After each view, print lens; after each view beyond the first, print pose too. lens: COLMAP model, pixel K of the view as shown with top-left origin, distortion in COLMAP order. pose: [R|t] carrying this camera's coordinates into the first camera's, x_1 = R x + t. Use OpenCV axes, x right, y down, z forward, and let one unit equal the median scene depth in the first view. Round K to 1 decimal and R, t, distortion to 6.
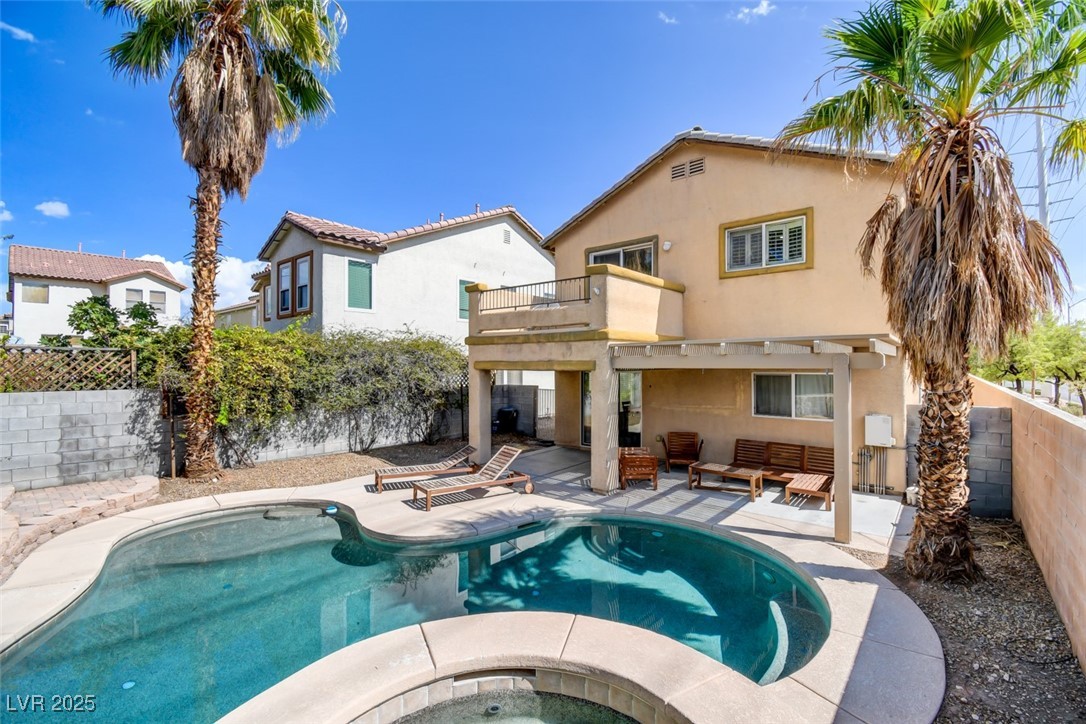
lens RADIAL K [[474.7, 0, 548.6], [0, 474.7, 359.9], [0, 0, 1]] dist [0.019617, -0.024912]
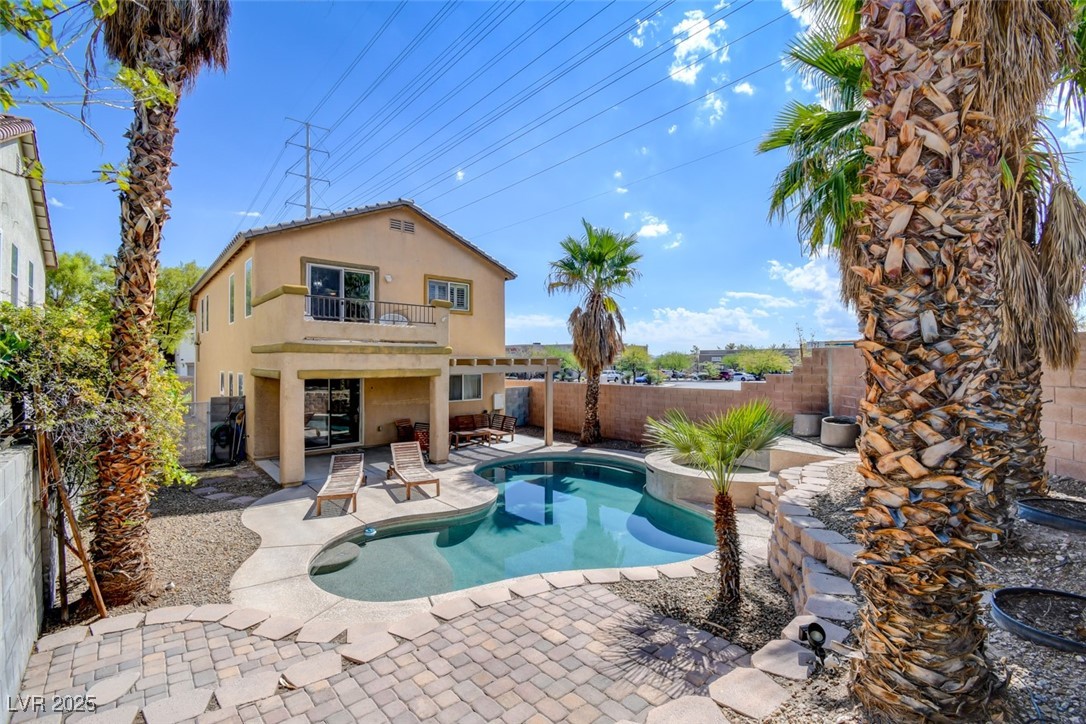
lens RADIAL K [[479.4, 0, 547.8], [0, 479.4, 361.4], [0, 0, 1]] dist [0.022802, -0.027778]
pose [[0.151789, 0.001159, 0.988412, -1.073075], [-0.010256, 0.999947, 0.000402, -0.020671], [-0.988360, -0.010198, 0.151793, 0.406597]]
